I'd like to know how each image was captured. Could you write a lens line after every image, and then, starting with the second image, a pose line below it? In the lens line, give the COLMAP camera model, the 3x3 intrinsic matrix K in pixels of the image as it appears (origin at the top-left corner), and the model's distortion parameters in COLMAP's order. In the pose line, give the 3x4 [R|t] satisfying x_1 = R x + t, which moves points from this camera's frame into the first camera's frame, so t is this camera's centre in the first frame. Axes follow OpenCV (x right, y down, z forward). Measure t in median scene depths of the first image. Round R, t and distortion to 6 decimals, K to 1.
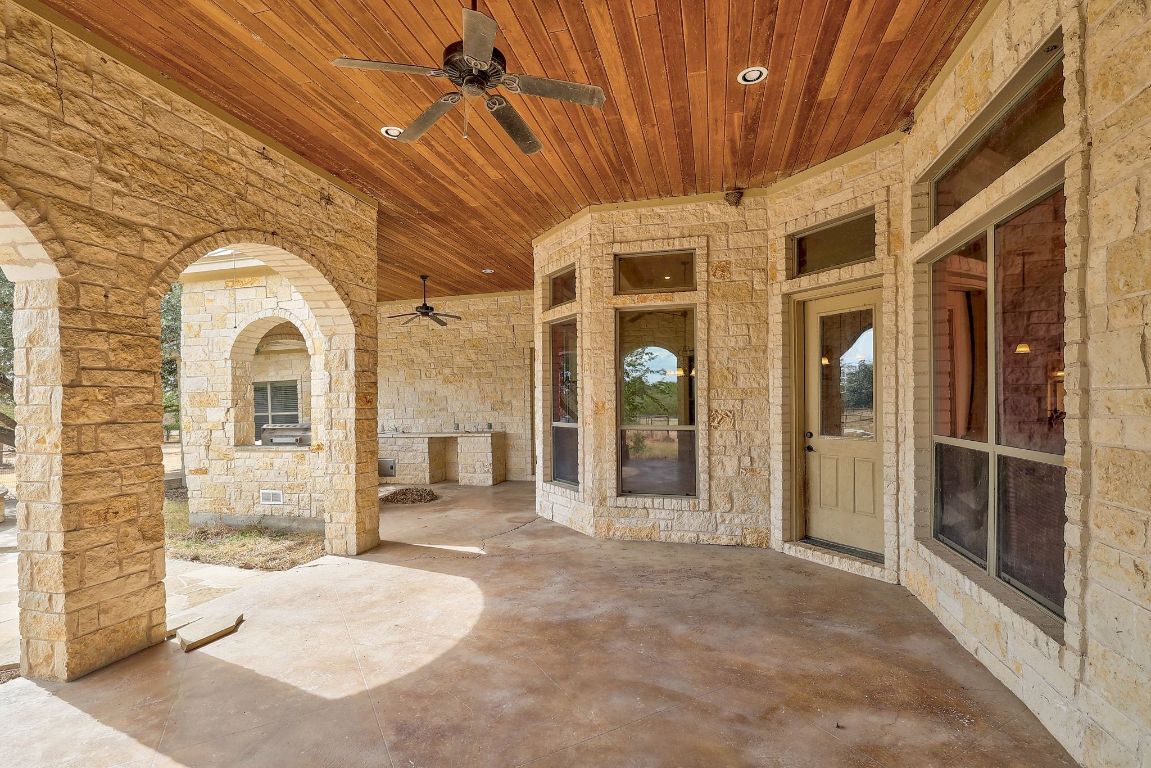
lens RADIAL K [[499.2, 0, 575.3], [0, 499.2, 401.1], [0, 0, 1]] dist [0.039815, -0.002594]
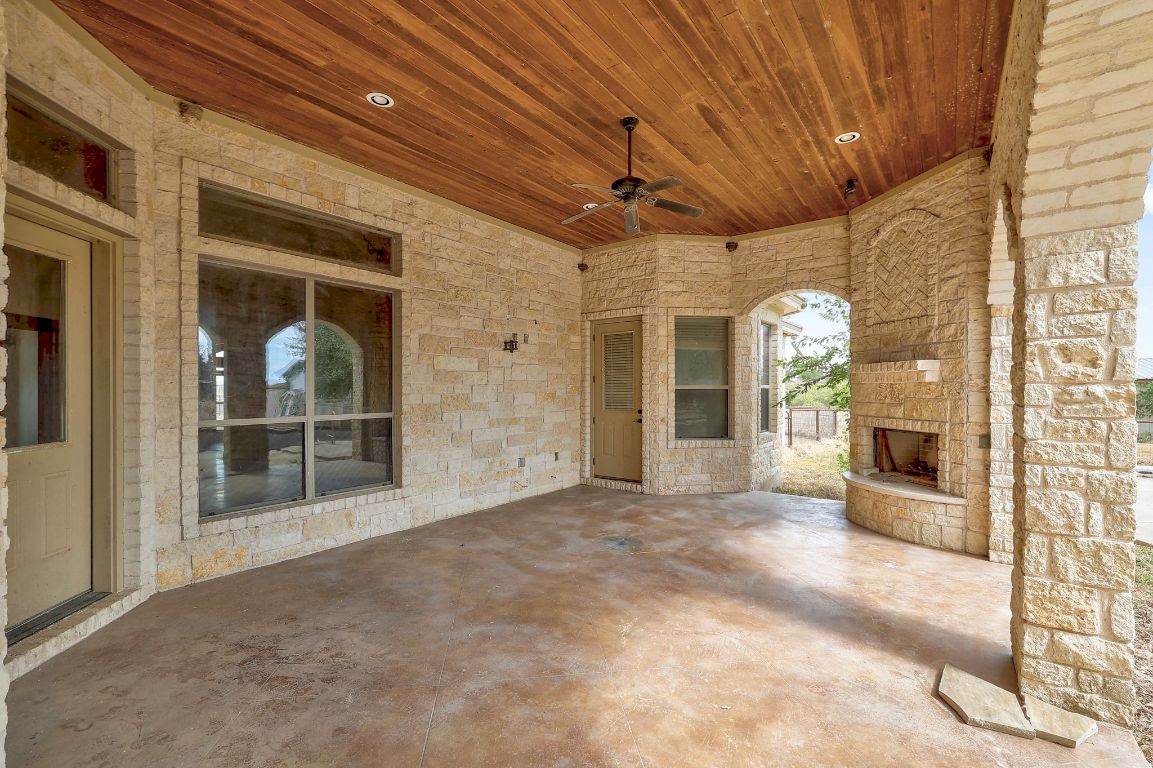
lens RADIAL K [[500.0, 0, 577.4], [0, 500.0, 388.5], [0, 0, 1]] dist [0.039815, -0.002594]
pose [[-0.923235, 0.014104, 0.383976, -0.506301], [0.013035, 0.999901, -0.005386, 0.017600], [-0.384014, 0.000032, -0.923327, 1.957395]]
